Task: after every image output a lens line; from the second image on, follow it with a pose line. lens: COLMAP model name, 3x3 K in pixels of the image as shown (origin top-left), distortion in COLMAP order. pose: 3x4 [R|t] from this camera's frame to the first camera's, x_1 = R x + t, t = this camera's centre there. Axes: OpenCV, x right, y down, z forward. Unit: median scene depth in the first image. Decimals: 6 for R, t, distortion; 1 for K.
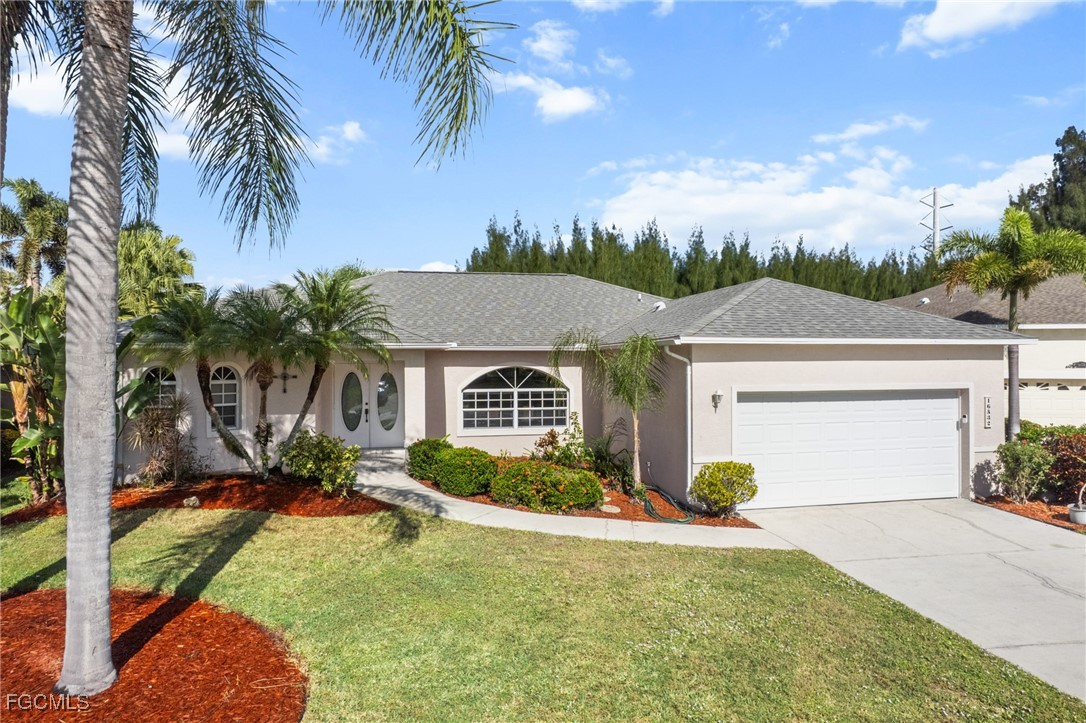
lens RADIAL K [[693.5, 0, 543.0], [0, 693.5, 361.5], [0, 0, 1]] dist [-0.075360, 0.070269]
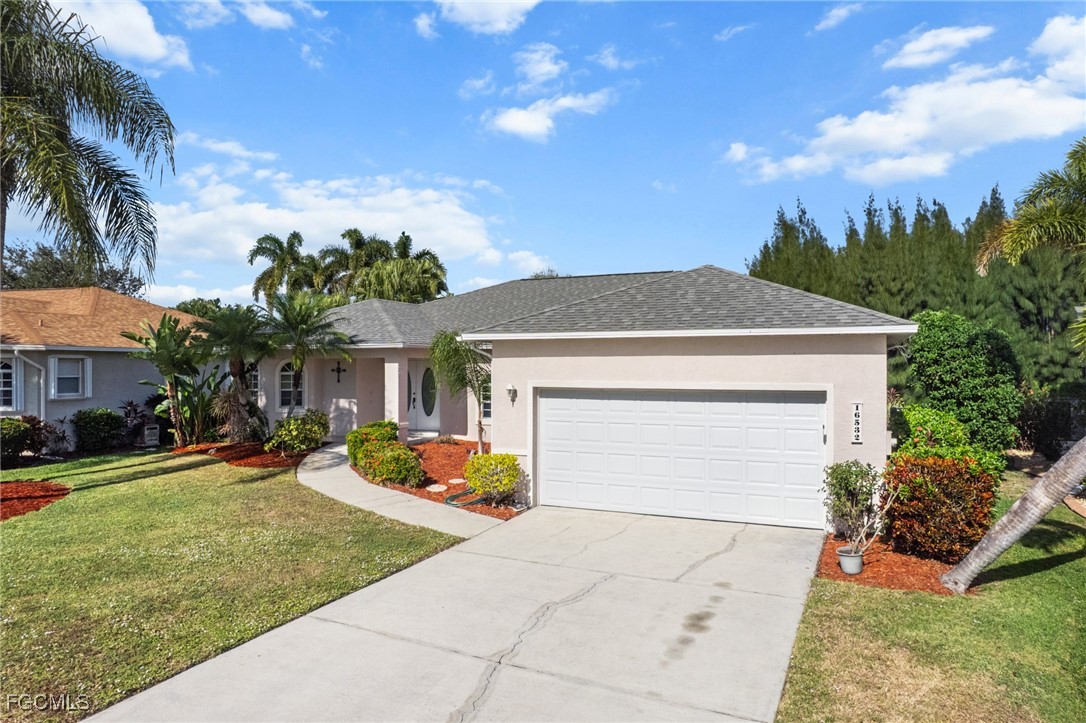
lens RADIAL K [[698.6, 0, 545.7], [0, 698.6, 376.5], [0, 0, 1]] dist [-0.074665, 0.064943]
pose [[0.810129, 0.012886, -0.586110, 0.815494], [-0.001635, 0.999804, 0.019722, 0.007844], [0.586250, -0.015019, 0.809991, 0.169876]]
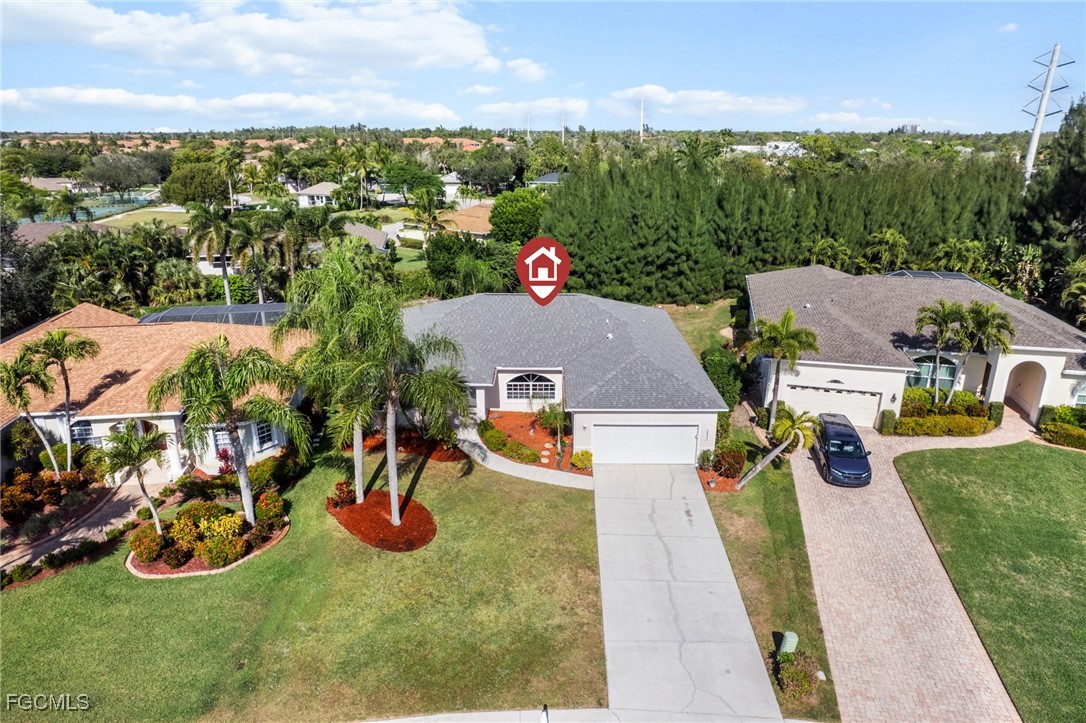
lens RADIAL K [[691.5, 0, 543.0], [0, 691.5, 361.5], [0, 0, 1]] dist [-0.020230, 0.001289]
pose [[0.979197, 0.071358, -0.189951, 0.526884], [-0.005997, 0.945893, 0.324424, -0.947078], [0.202824, -0.316536, 0.926643, -1.283410]]
